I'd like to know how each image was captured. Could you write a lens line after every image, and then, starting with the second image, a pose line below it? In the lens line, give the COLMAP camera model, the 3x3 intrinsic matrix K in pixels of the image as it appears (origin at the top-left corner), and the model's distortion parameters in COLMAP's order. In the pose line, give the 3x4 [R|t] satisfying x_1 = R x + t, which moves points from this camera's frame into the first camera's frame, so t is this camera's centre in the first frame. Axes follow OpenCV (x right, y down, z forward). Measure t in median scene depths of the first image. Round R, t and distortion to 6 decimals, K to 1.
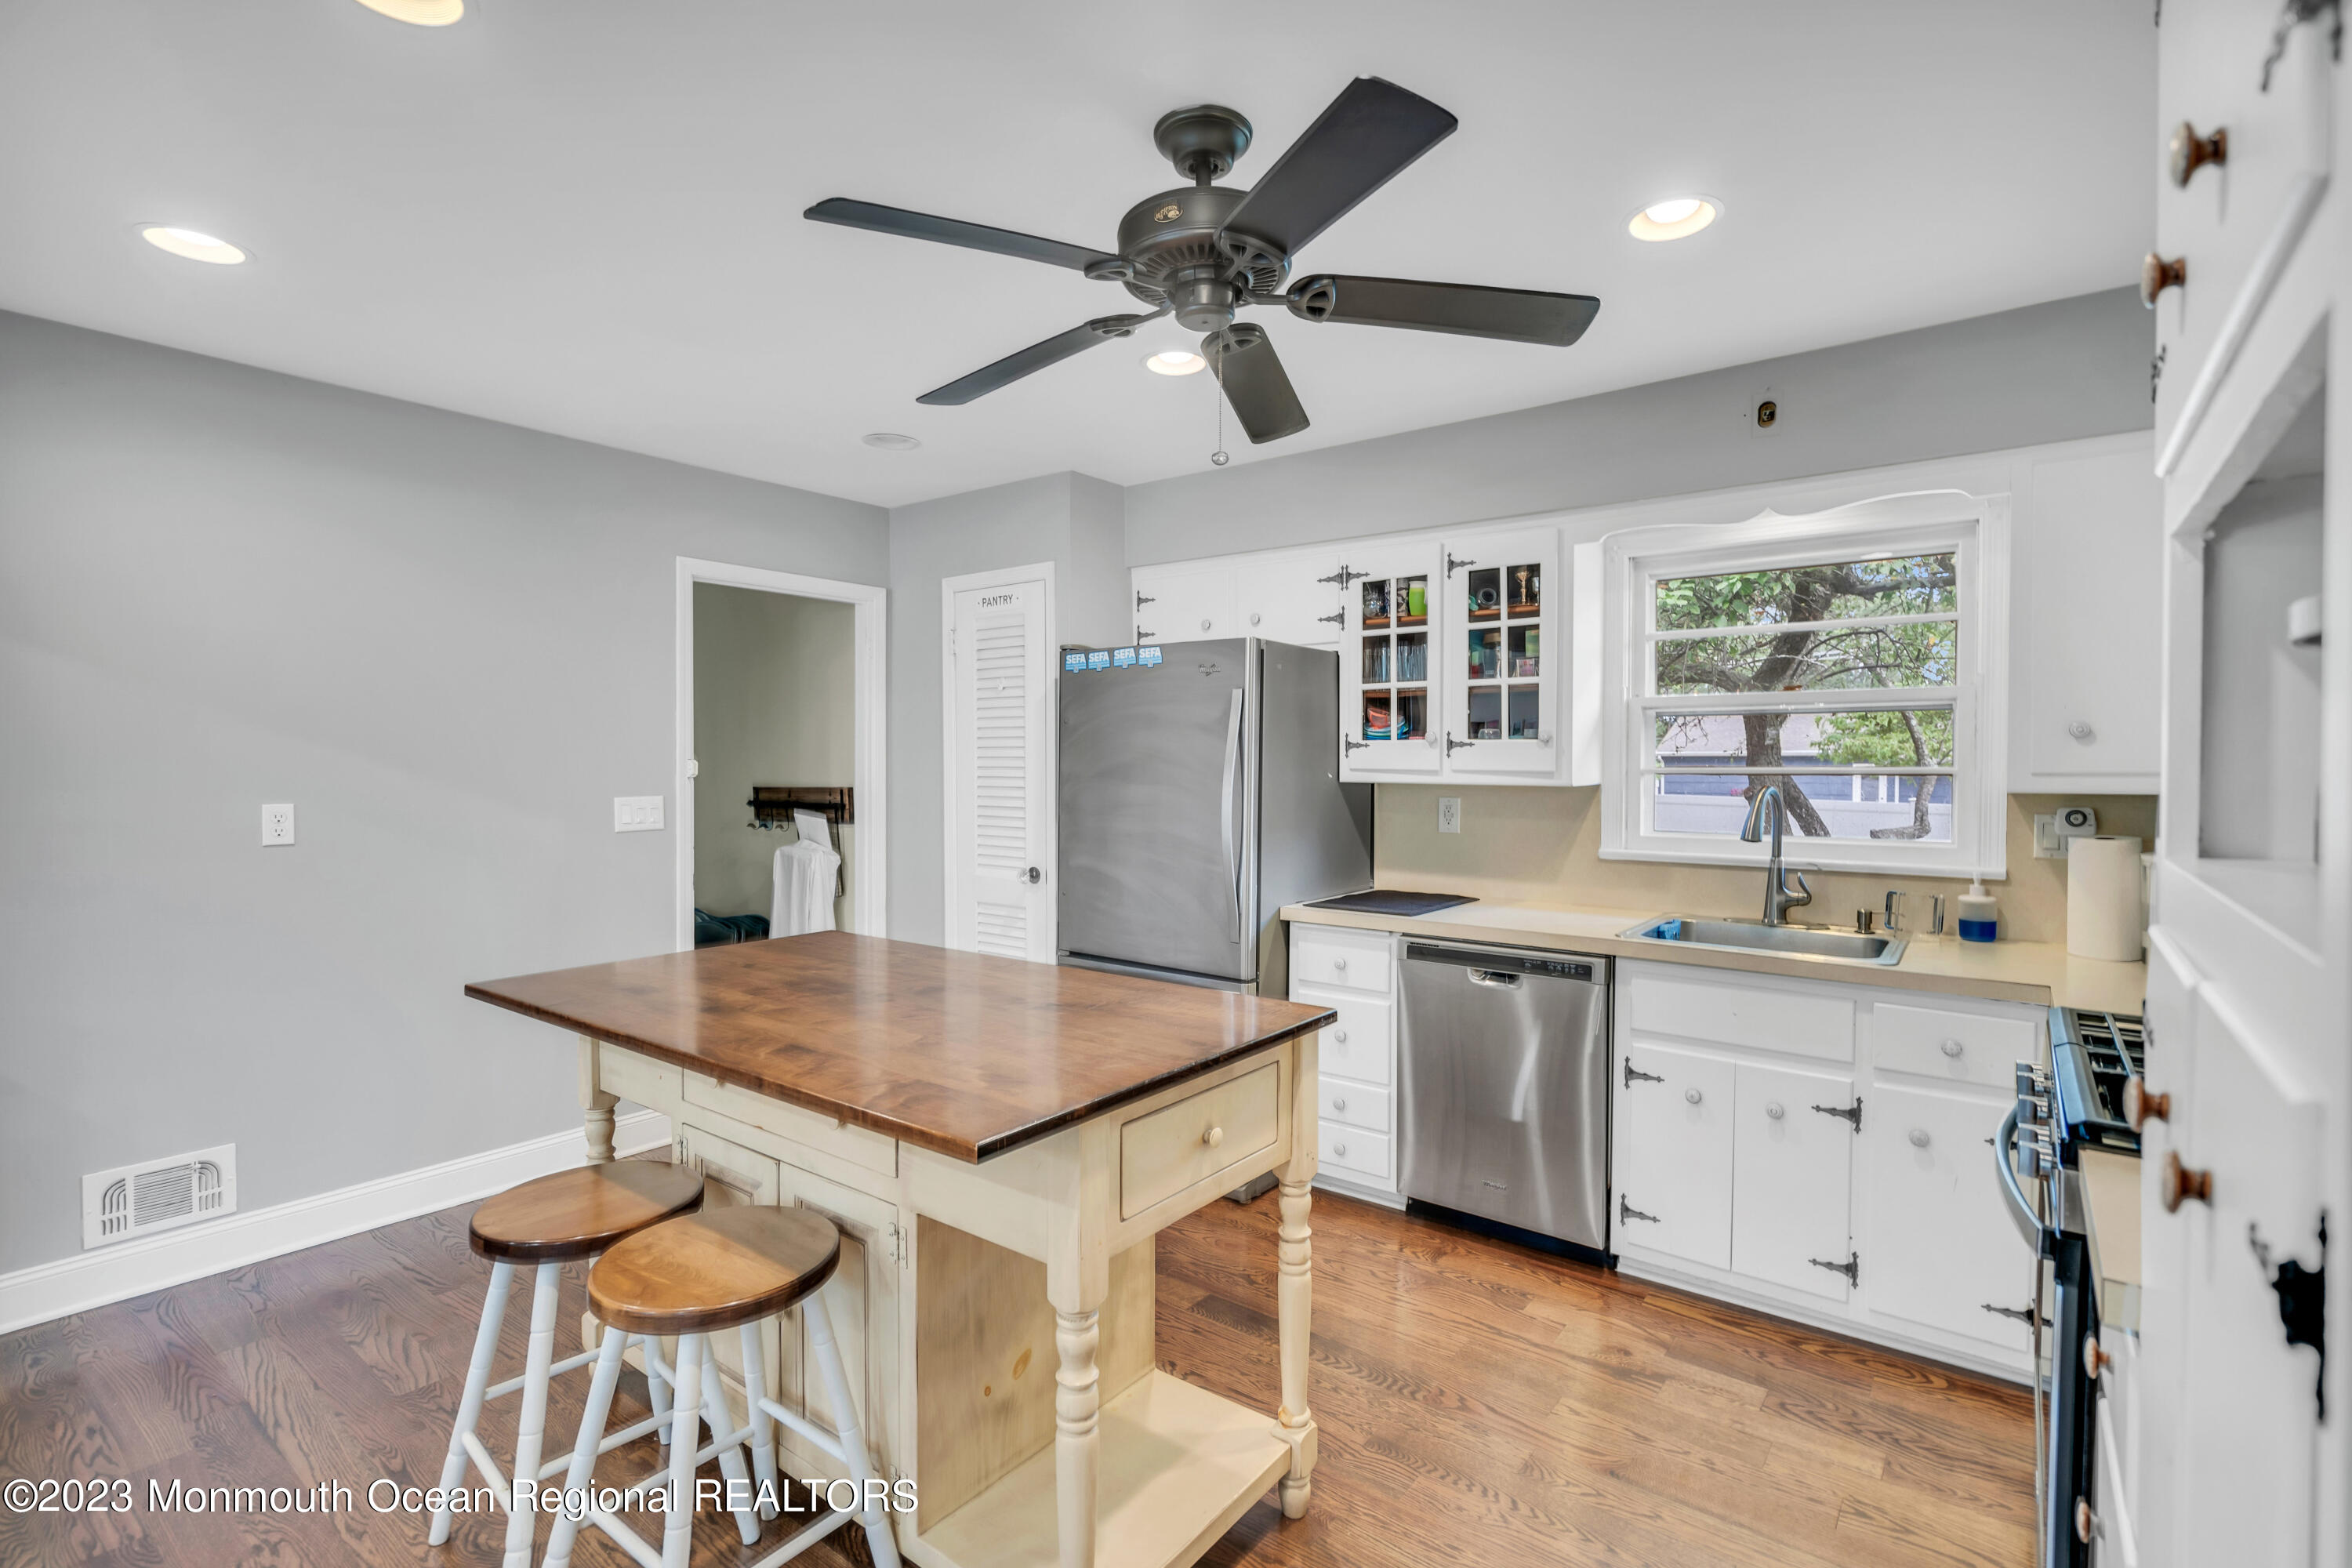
lens RADIAL K [[1077.1, 0, 1175.6], [0, 1077.1, 790.4], [0, 0, 1]] dist [0.010719, 0.000903]
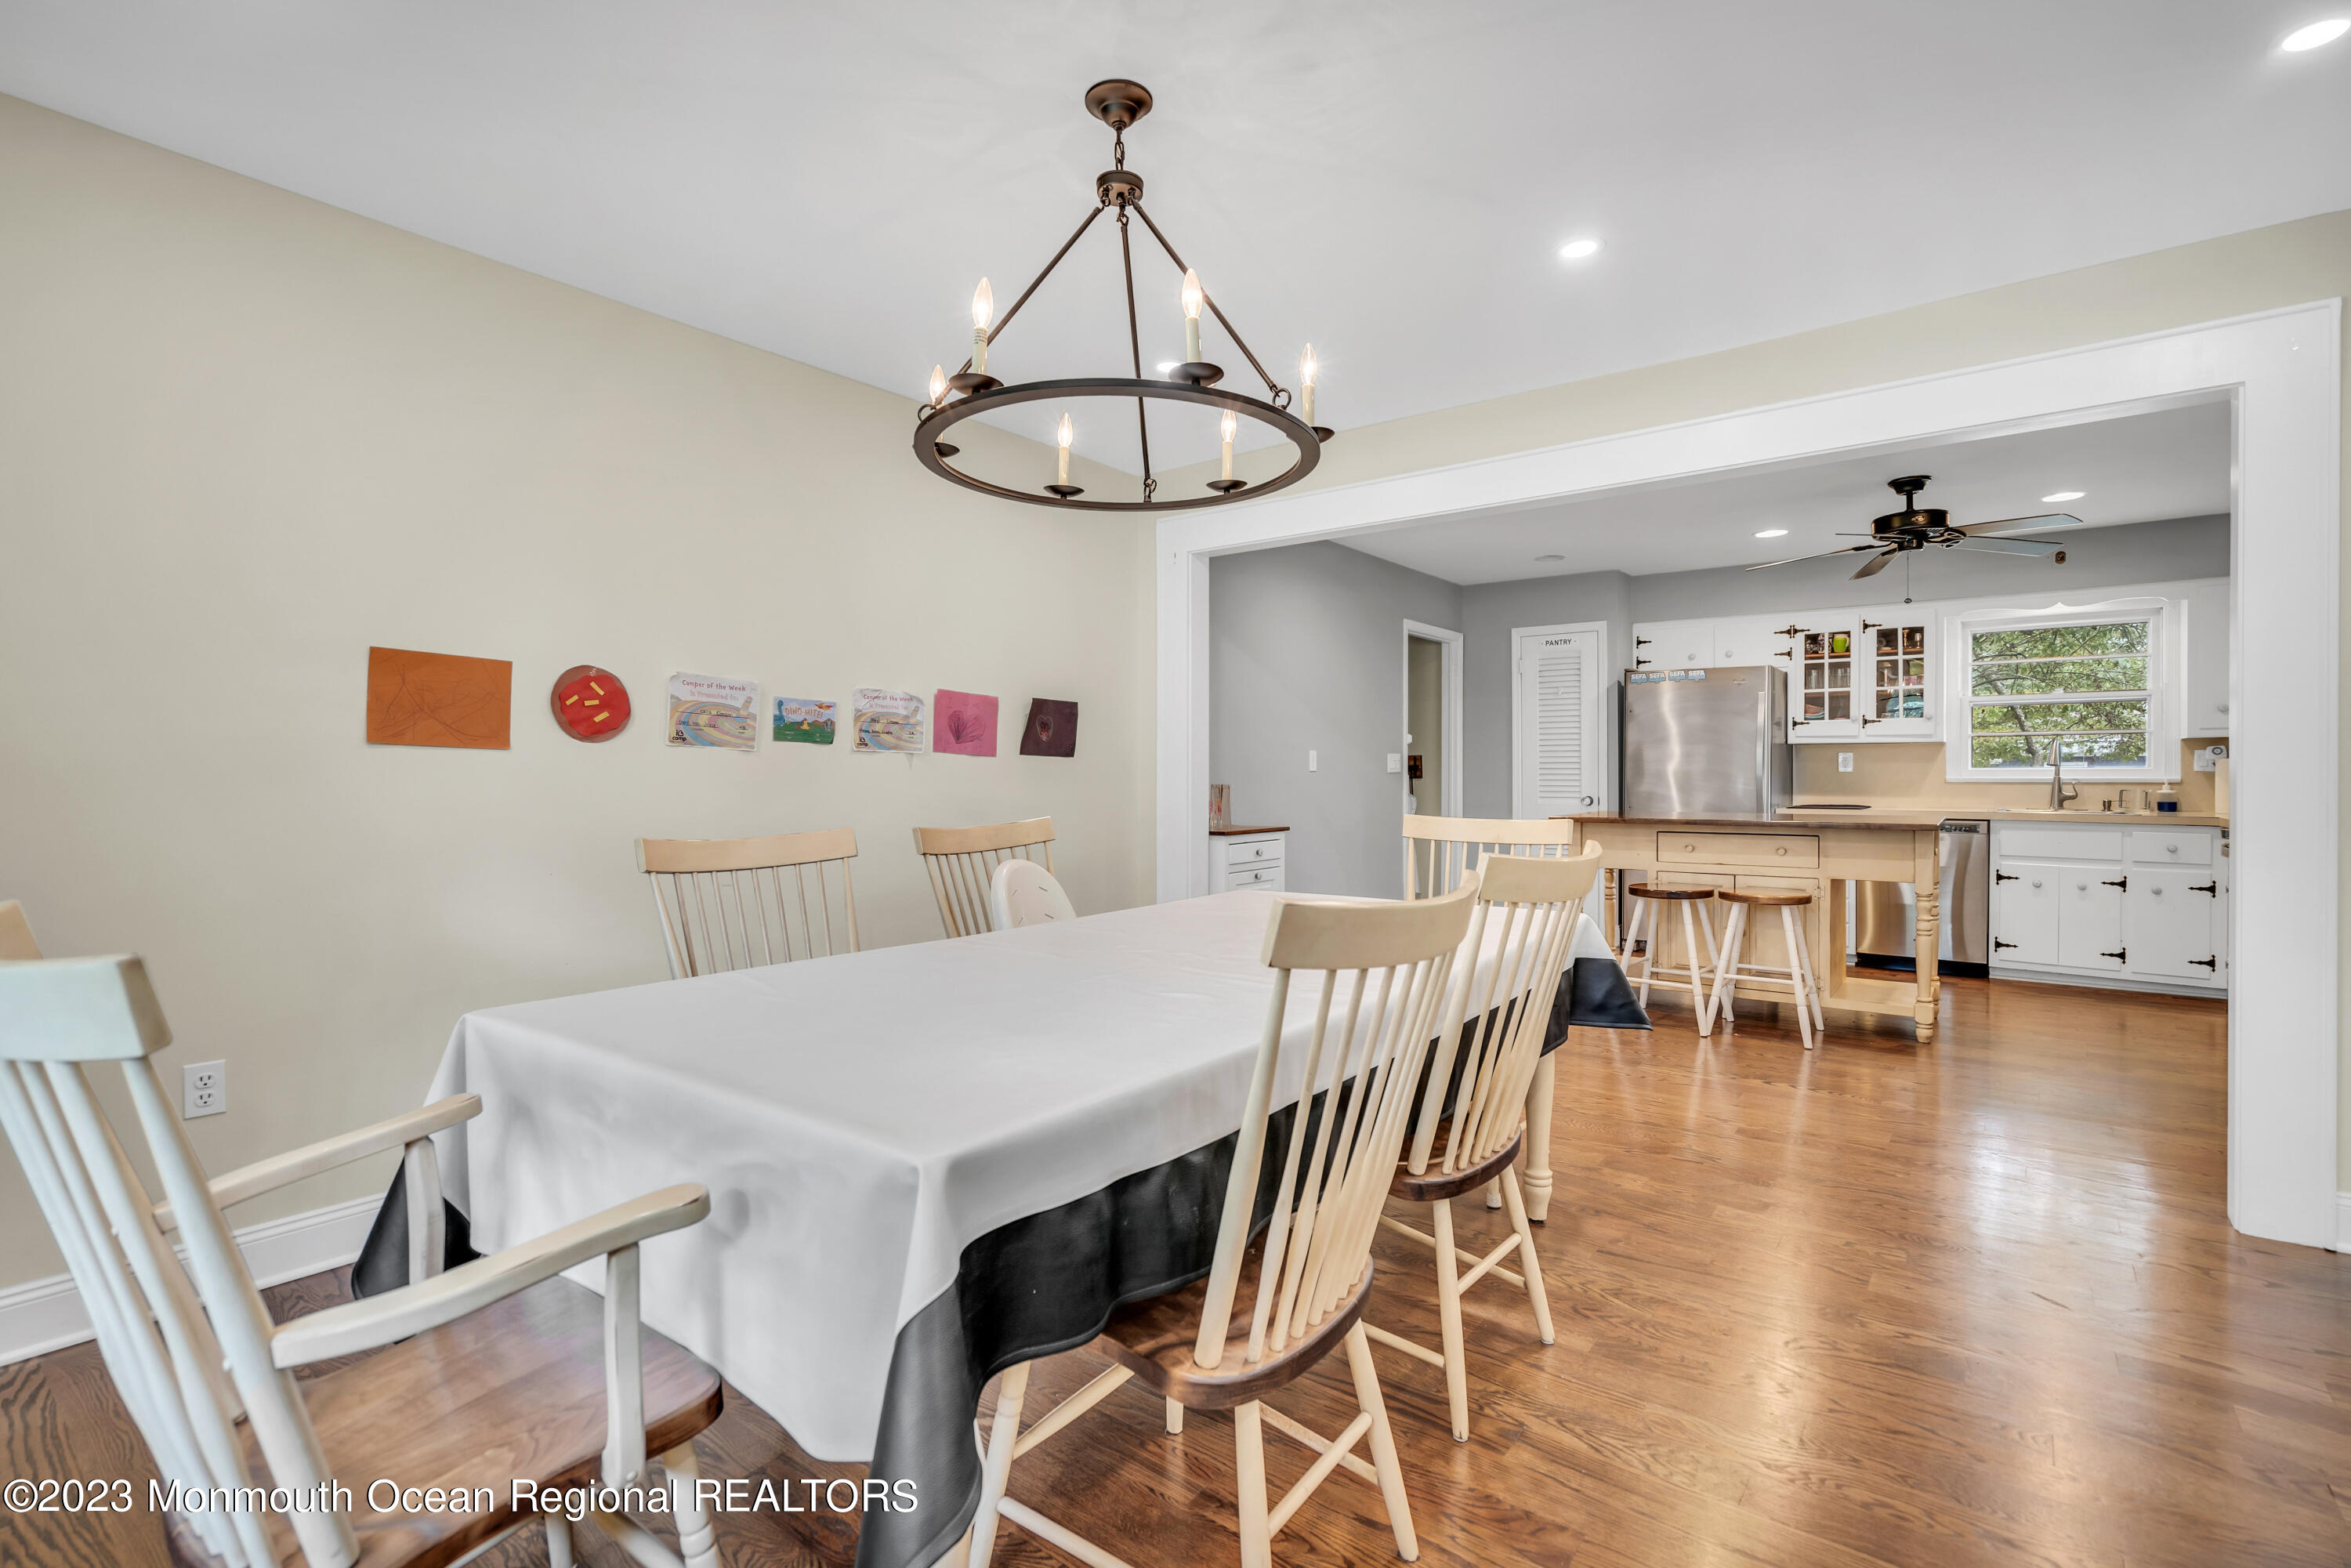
lens RADIAL K [[1076.6, 0, 1181.9], [0, 1076.6, 781.8], [0, 0, 1]] dist [0.010719, 0.000903]
pose [[0.999952, -0.001958, 0.009574, -0.955528], [0.002162, 0.999768, -0.021419, 0.100437], [-0.009530, 0.021438, 0.999725, -0.870230]]
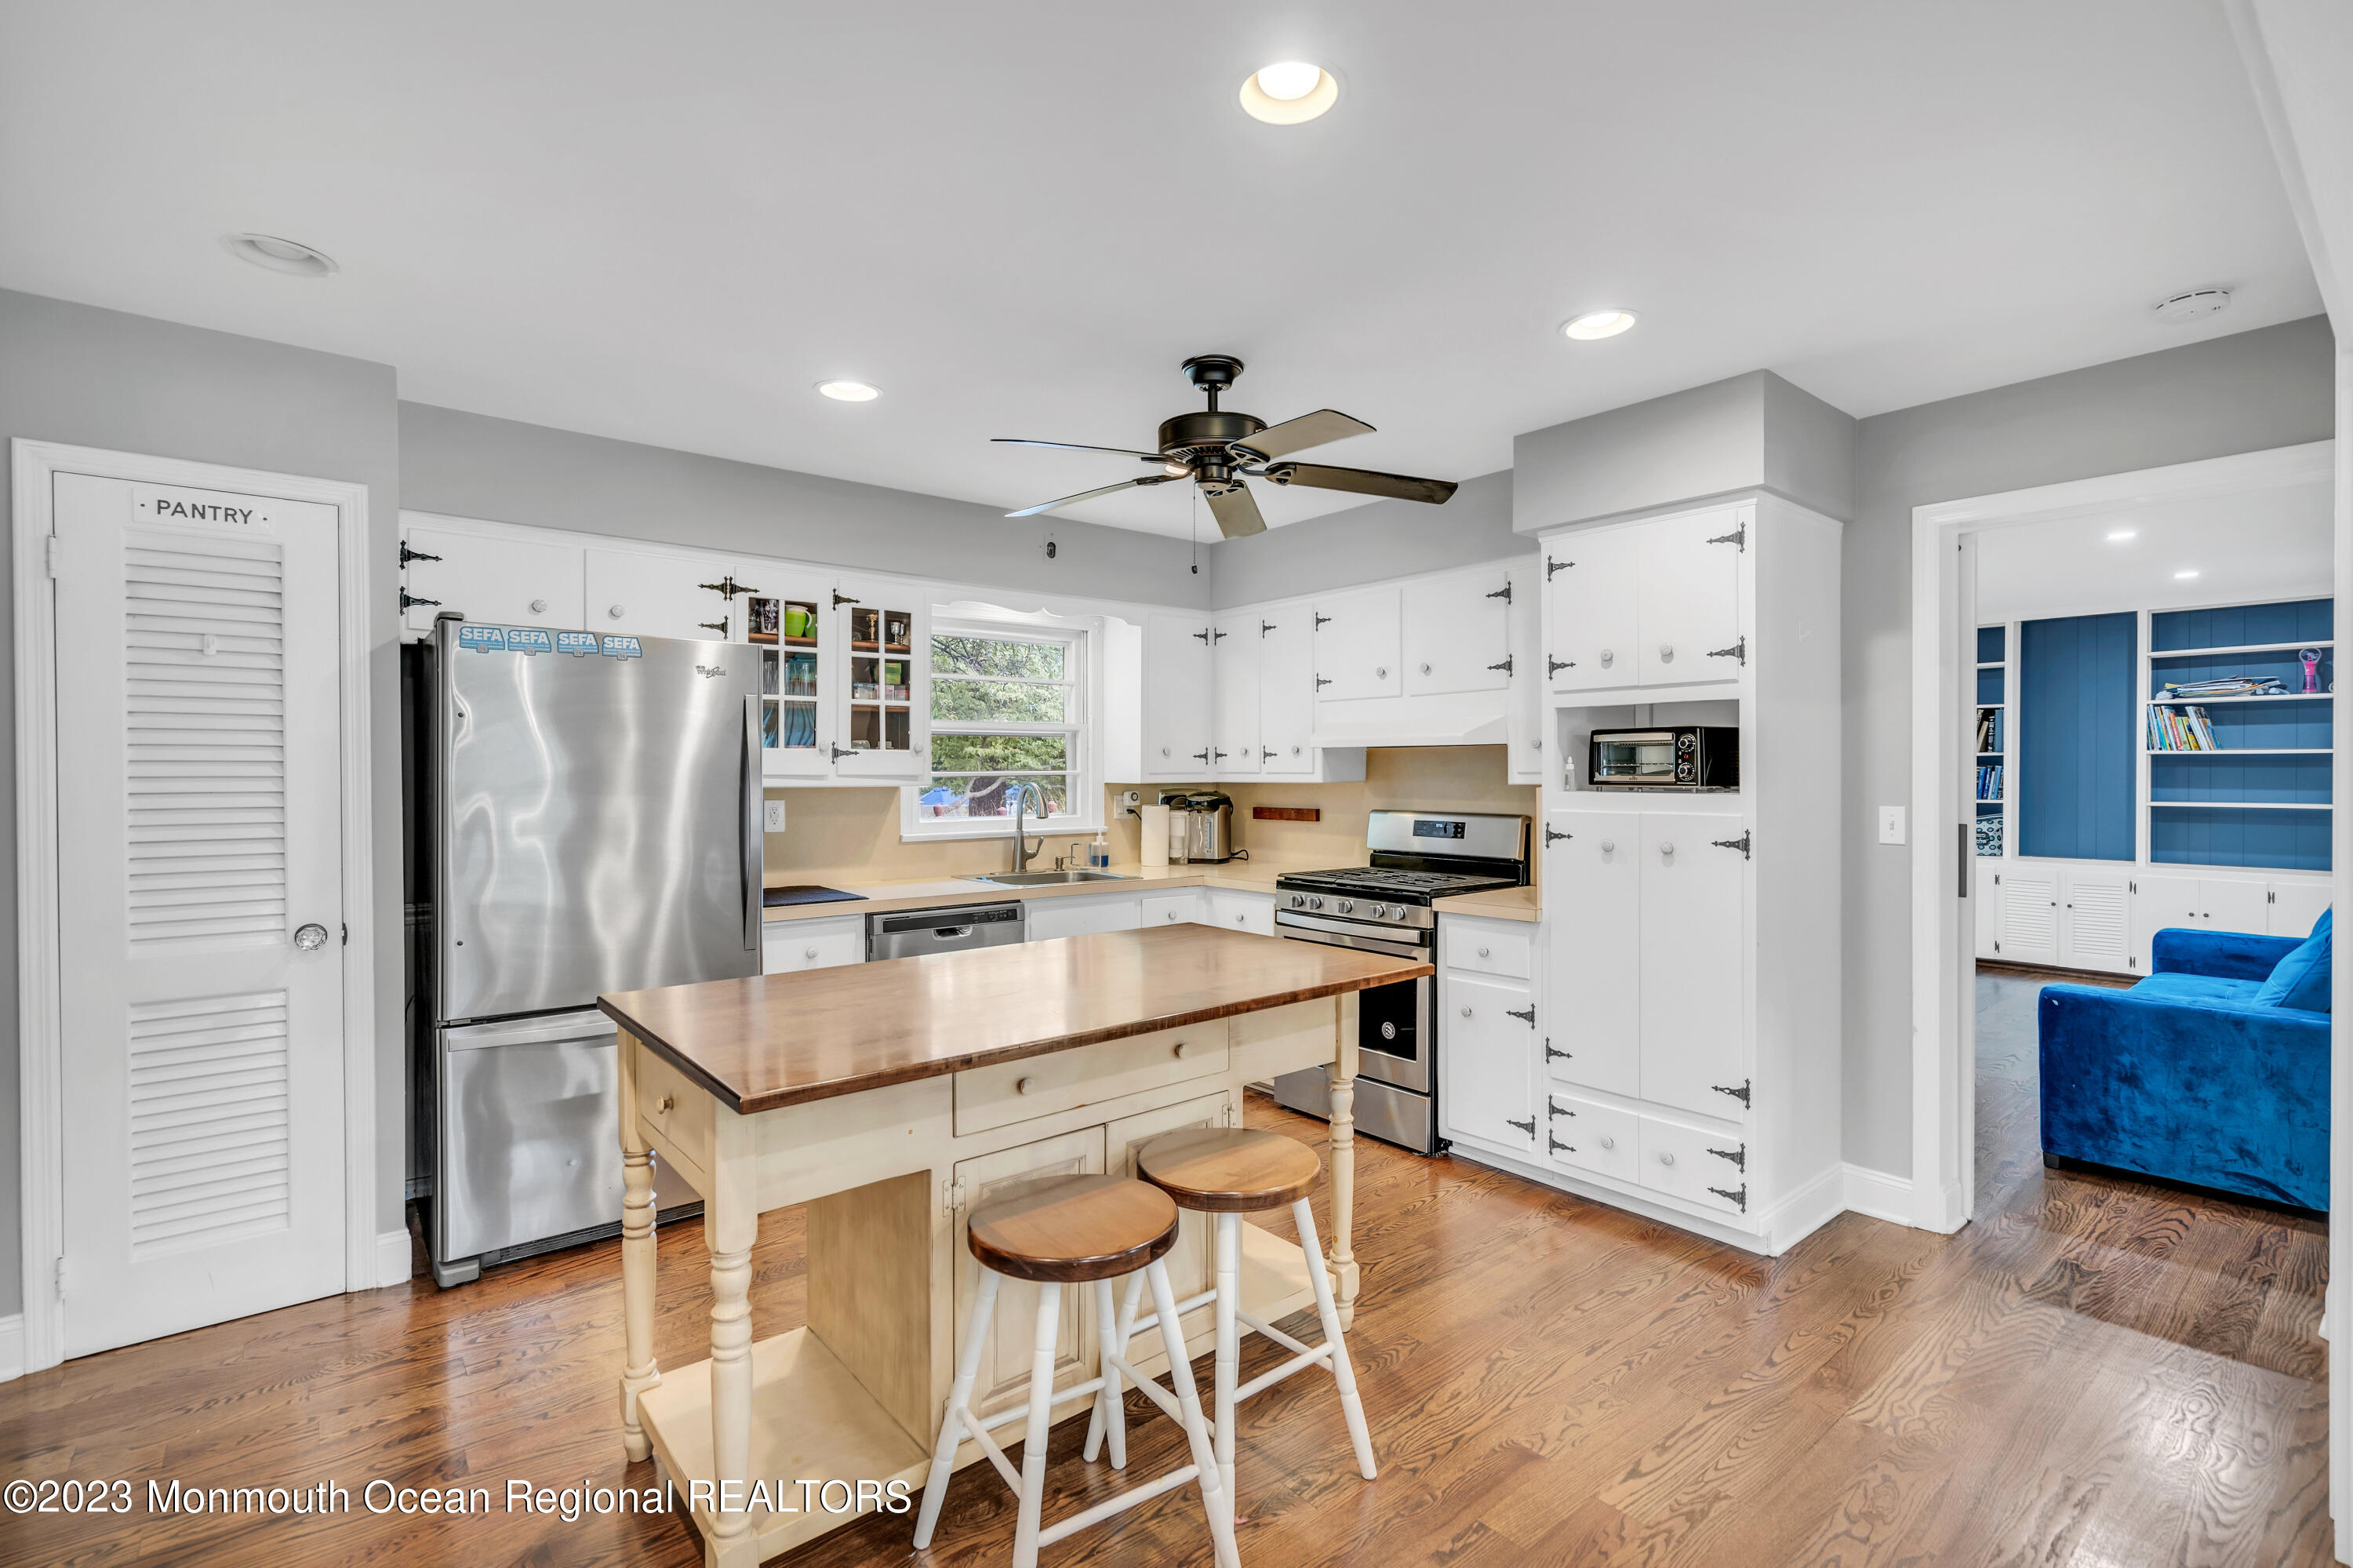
lens RADIAL K [[1077.6, 0, 1195.5], [0, 1077.6, 781.7], [0, 0, 1]] dist [0.010719, 0.000903]
pose [[0.218187, -0.014660, 0.975797, -0.805331], [0.027534, 0.999582, 0.008861, -0.010700], [-0.975519, 0.024934, 0.218499, 0.367183]]
